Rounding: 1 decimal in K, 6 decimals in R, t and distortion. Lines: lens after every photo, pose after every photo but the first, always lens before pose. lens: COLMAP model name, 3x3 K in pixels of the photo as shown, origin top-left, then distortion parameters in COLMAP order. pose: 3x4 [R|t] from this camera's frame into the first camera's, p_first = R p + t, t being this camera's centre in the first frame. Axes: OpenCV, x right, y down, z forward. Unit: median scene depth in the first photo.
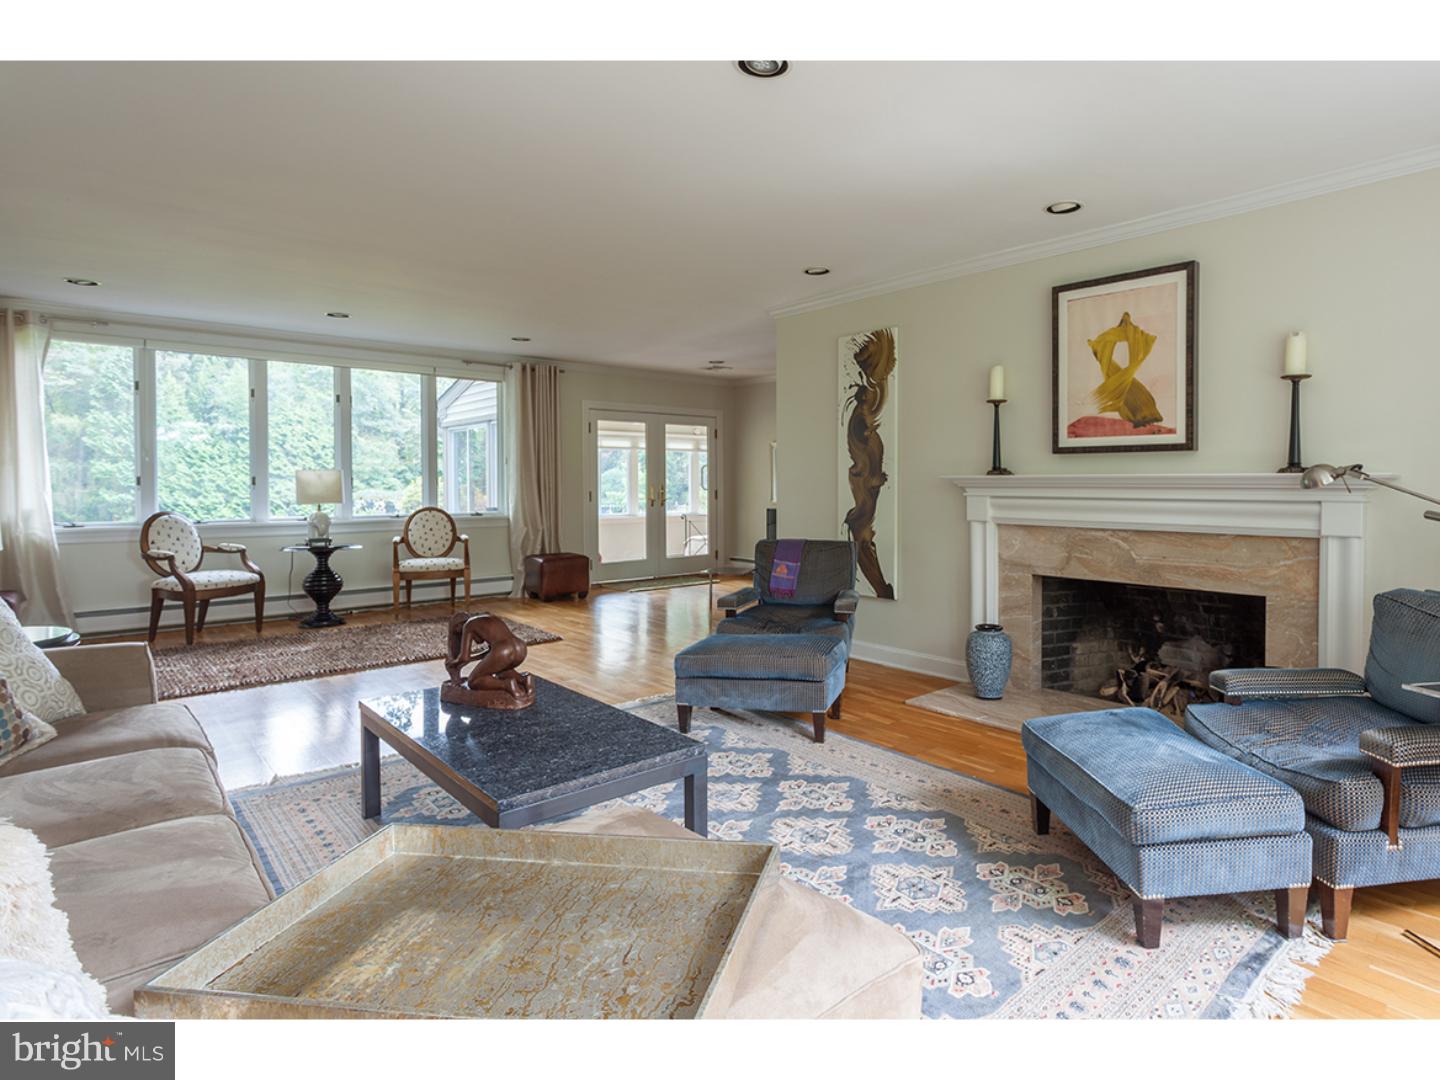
lens RADIAL K [[684.9, 0, 720.5], [0, 684.9, 496.7], [0, 0, 1]] dist [0.000465, 0.000030]
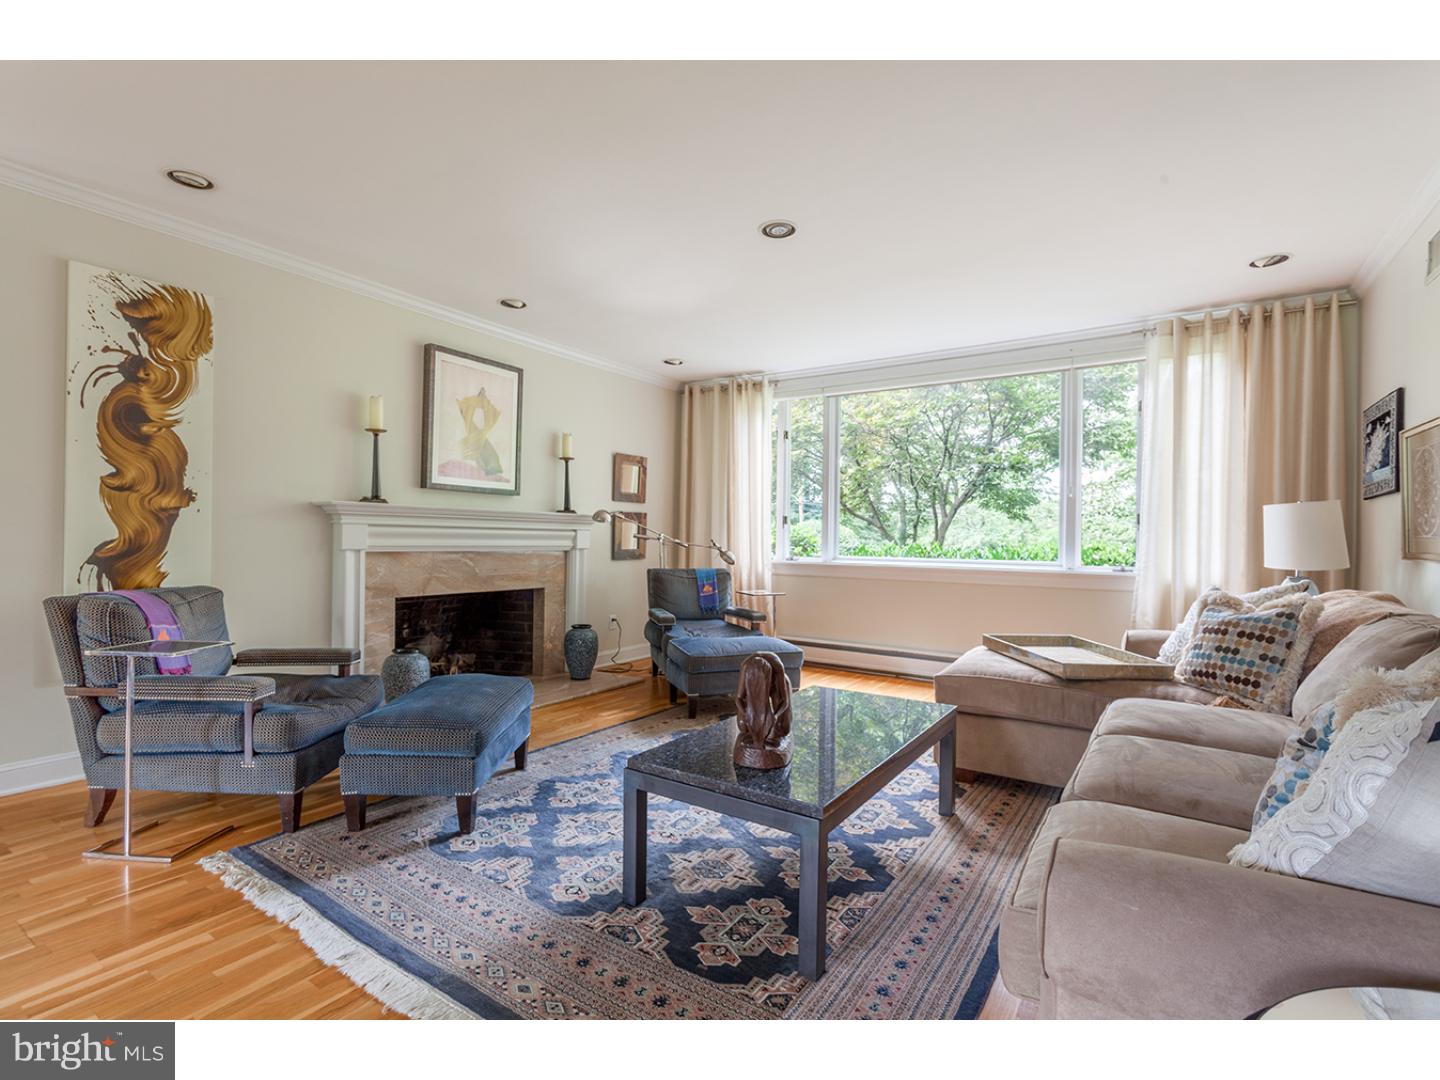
lens RADIAL K [[660.8, 0, 721.5], [0, 660.8, 533.2], [0, 0, 1]] dist [0.005304, 0.000830]
pose [[-0.195533, 0.004197, 0.980688, -0.662624], [0.000336, 0.999991, -0.004213, 0.016647], [-0.980697, -0.000494, -0.195532, 0.700999]]
